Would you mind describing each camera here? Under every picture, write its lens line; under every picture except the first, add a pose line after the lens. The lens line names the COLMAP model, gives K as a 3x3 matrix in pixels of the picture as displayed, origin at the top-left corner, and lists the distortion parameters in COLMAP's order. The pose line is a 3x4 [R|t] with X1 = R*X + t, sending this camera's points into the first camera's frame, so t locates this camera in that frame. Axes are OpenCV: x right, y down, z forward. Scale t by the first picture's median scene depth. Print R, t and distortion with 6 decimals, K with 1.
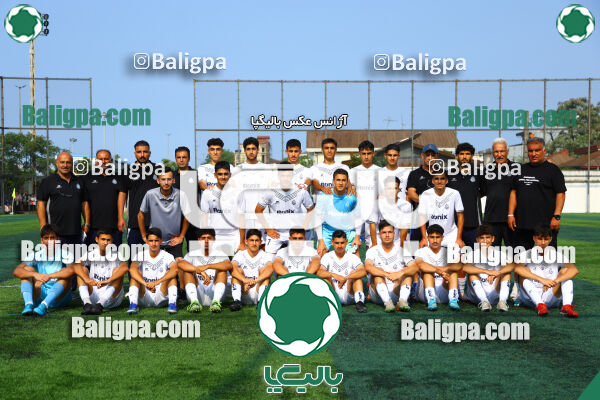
lens RADIAL K [[941.4, 0, 301.8], [0, 941.4, 201.4], [0, 0, 1]] dist [0.125718, 0.000000]
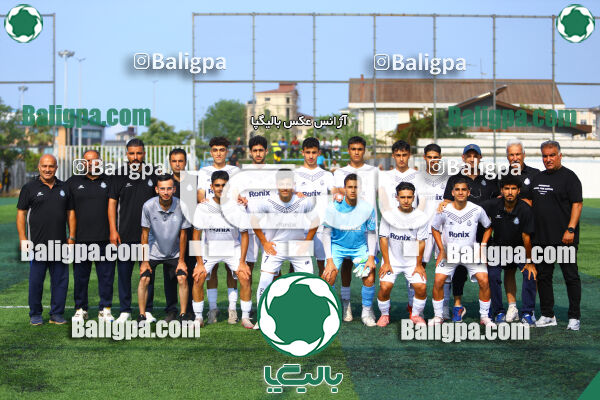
lens RADIAL K [[1346.8, 0, 299.5], [0, 1346.8, 199.4], [0, 0, 1]] dist [-0.021438, 0.000000]
pose [[0.999212, -0.016105, -0.036272, 0.025436], [0.016706, 0.999727, 0.016311, -0.030656], [0.036000, -0.016904, 0.999209, -0.240165]]
